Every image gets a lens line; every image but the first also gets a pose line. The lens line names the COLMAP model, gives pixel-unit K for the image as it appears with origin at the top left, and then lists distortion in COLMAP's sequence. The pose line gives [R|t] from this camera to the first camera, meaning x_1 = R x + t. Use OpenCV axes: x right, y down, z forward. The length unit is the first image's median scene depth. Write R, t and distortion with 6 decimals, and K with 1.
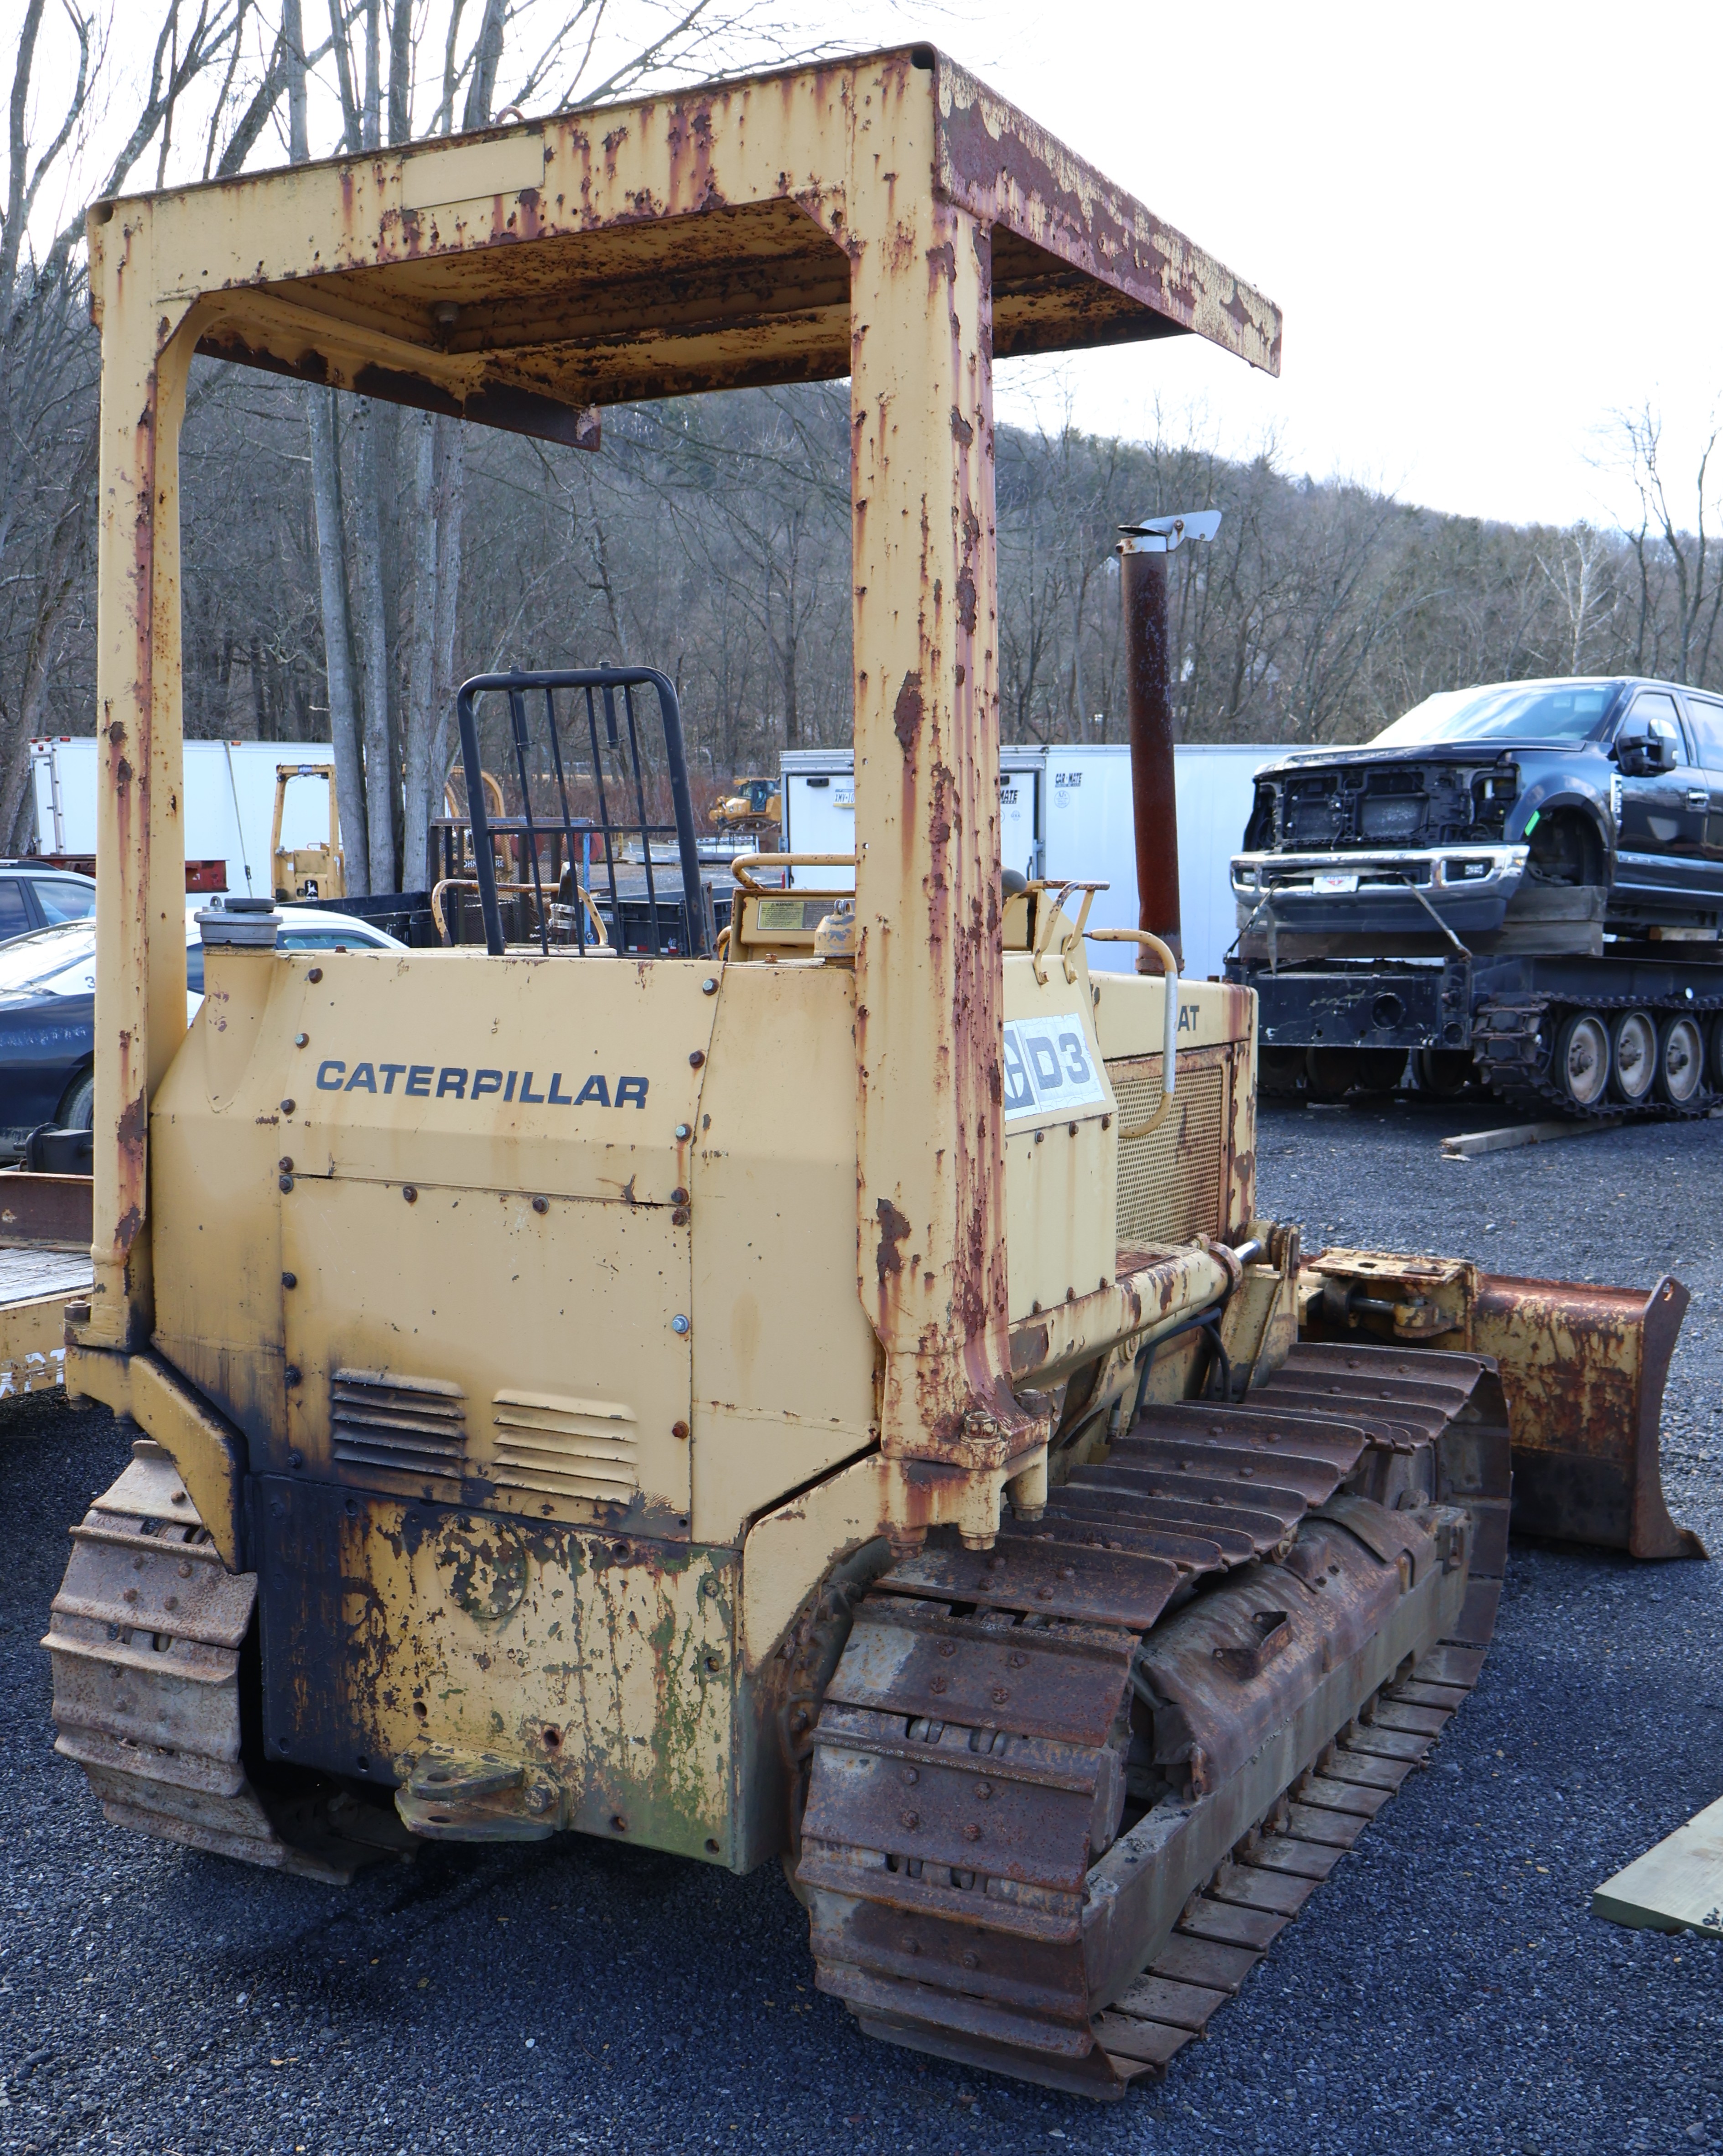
lens RADIAL K [[2334.0, 0, 861.3], [0, 2334.0, 1081.7], [0, 0, 1]] dist [-0.042953, 0.000000]
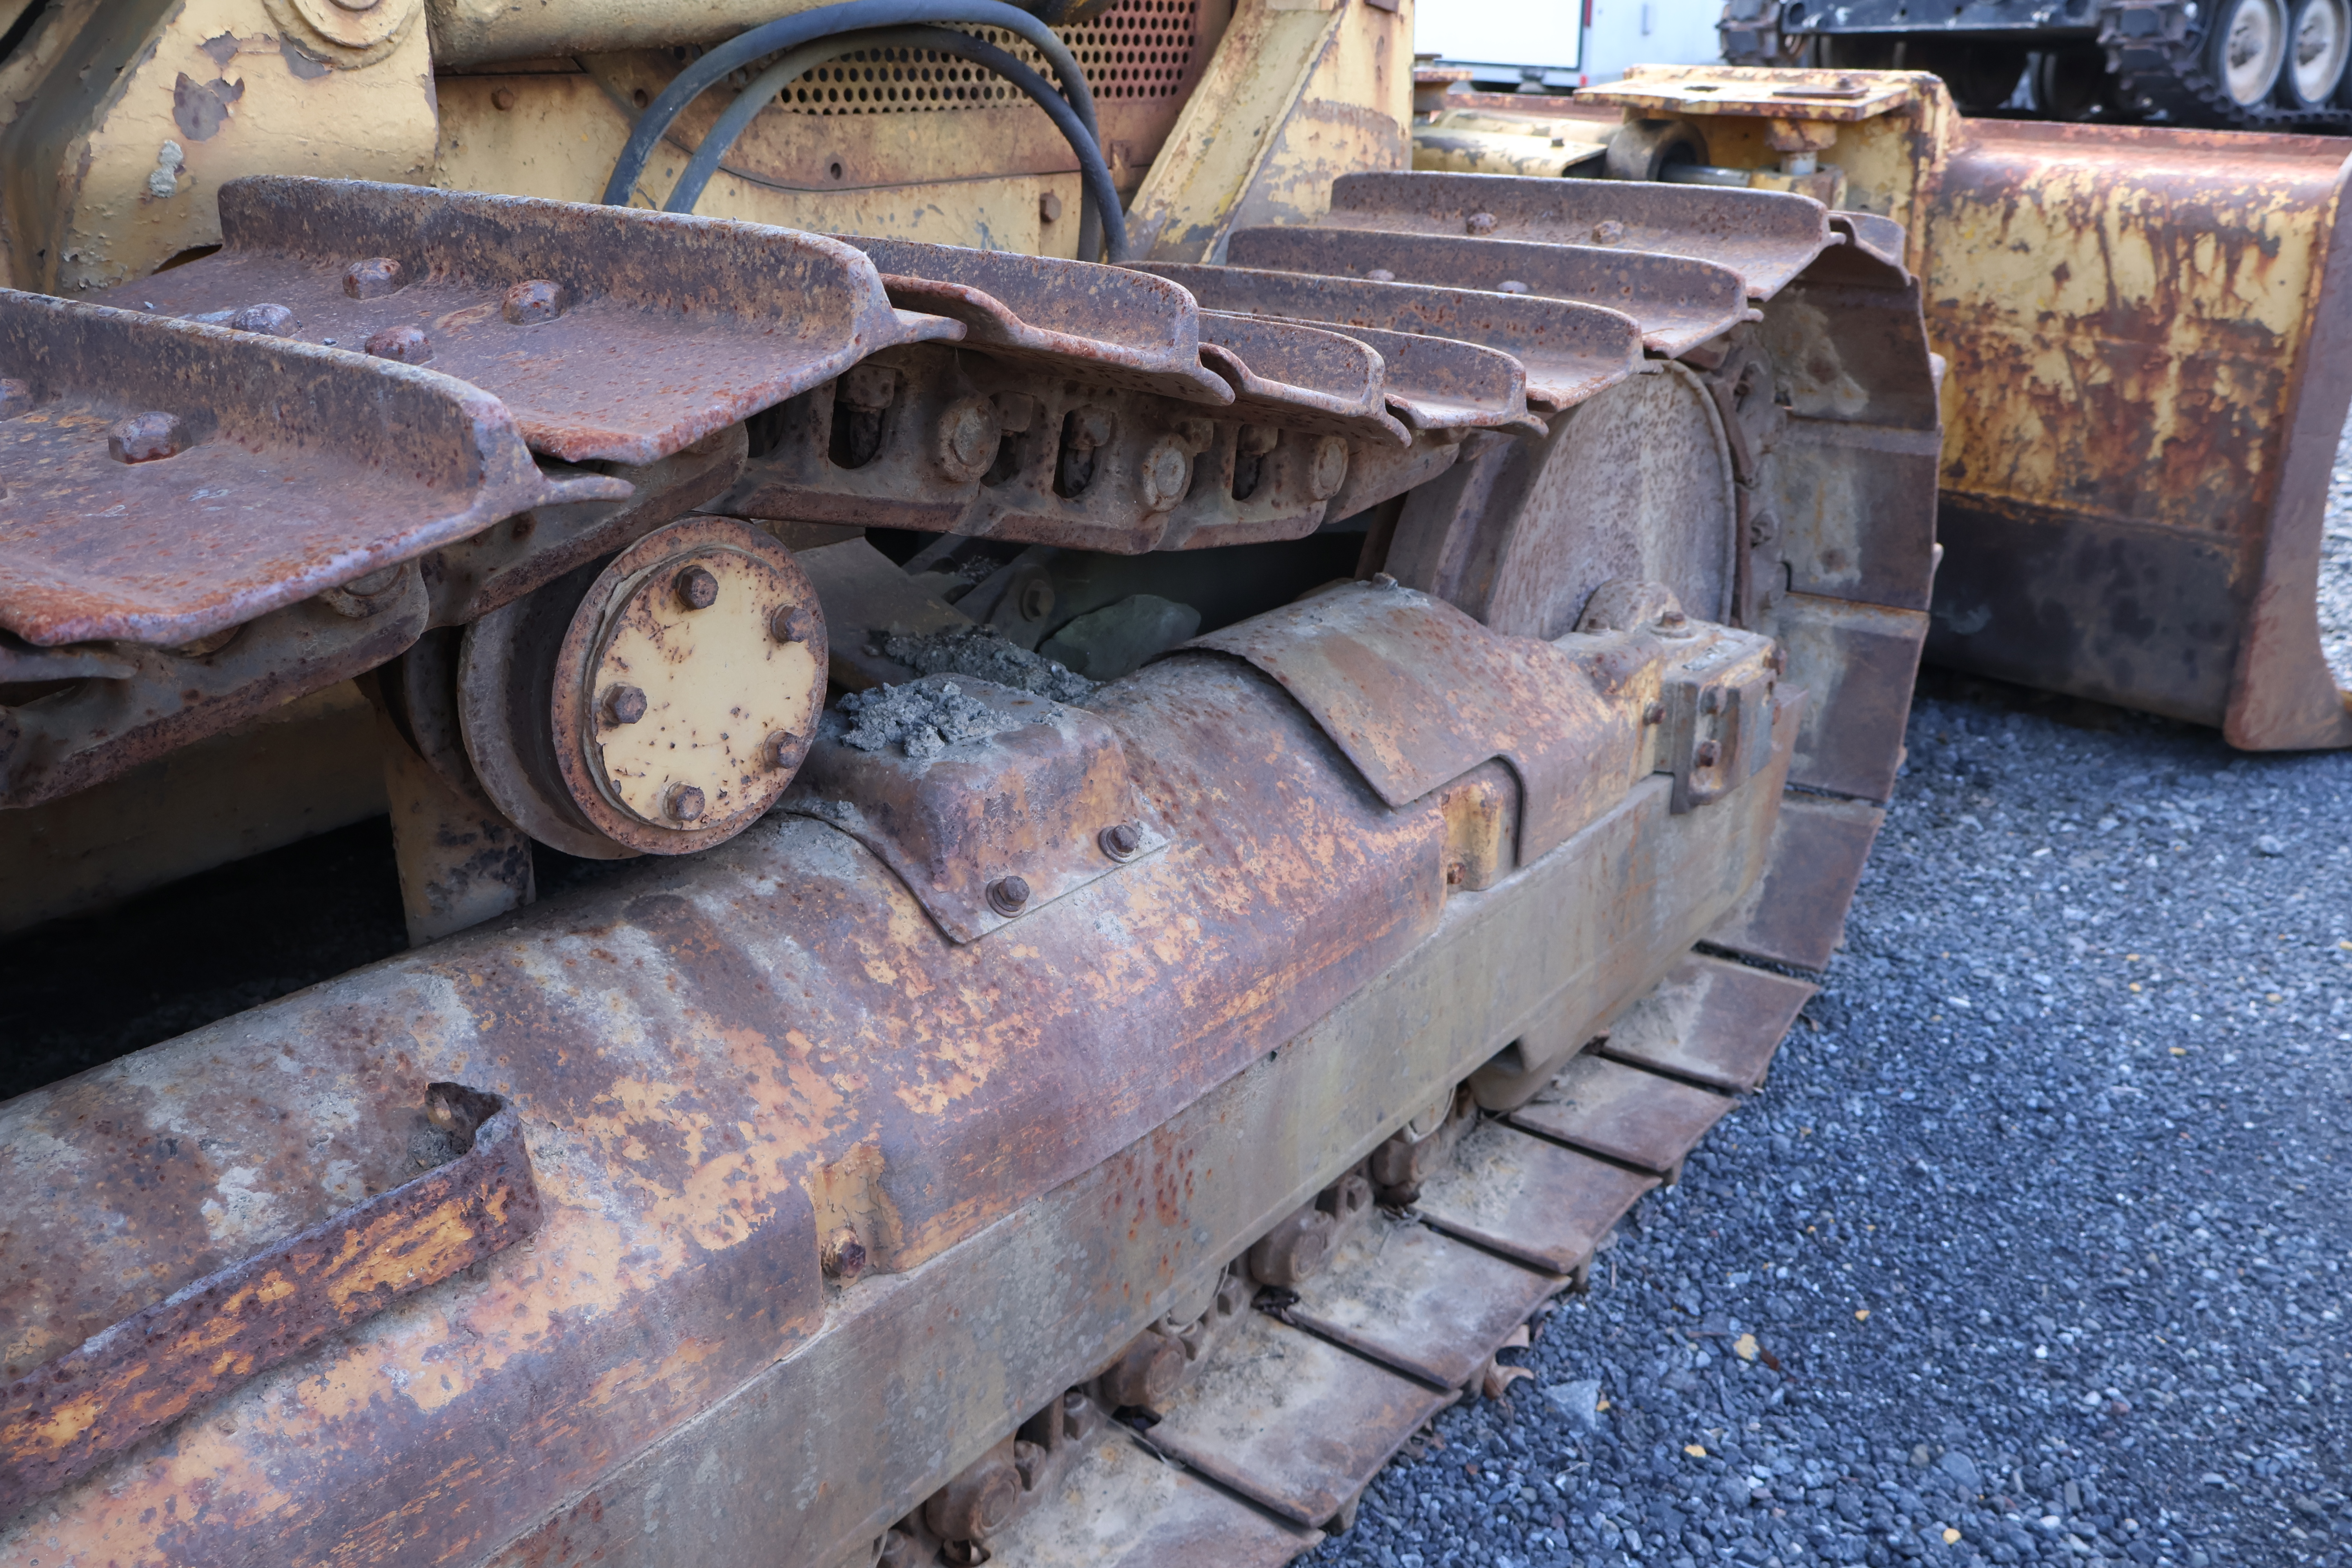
lens RADIAL K [[2168.8, 0, 1180.7], [0, 2168.8, 776.4], [0, 0, 1]] dist [-0.010143, 0.000000]
pose [[0.990089, 0.051343, -0.130722, 0.185368], [-0.013934, 0.962099, 0.272345, 0.097704], [0.139751, -0.267824, 0.953279, 0.566546]]
